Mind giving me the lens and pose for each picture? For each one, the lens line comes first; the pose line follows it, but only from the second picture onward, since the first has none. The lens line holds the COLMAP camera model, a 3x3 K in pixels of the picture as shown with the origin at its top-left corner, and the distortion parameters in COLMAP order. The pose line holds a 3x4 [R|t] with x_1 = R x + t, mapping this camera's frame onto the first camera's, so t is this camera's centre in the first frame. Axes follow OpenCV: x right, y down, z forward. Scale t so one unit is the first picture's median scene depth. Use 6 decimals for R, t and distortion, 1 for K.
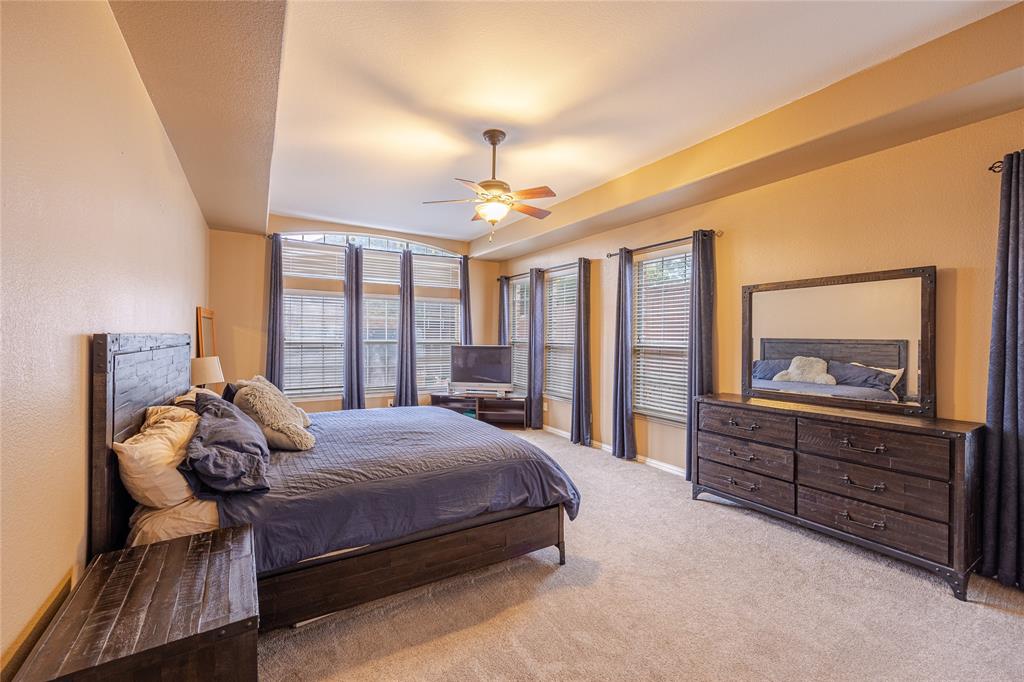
lens RADIAL K [[410.8, 0, 512.0], [0, 410.8, 341.0], [0, 0, 1]] dist [-0.000813, 0.000071]
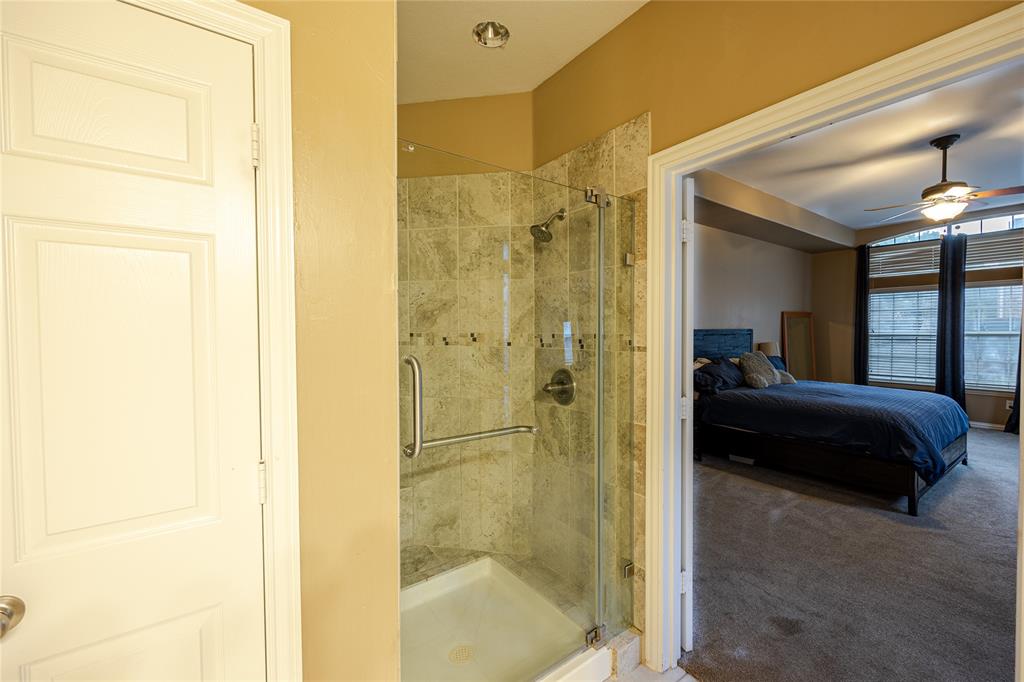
lens RADIAL K [[410.8, 0, 512.0], [0, 410.8, 341.0], [0, 0, 1]] dist [-0.000813, 0.000071]
pose [[0.066253, 0.016229, -0.997671, 0.566224], [-0.002536, 0.999867, 0.016097, 0.006238], [0.997800, 0.001463, 0.066285, -0.116350]]
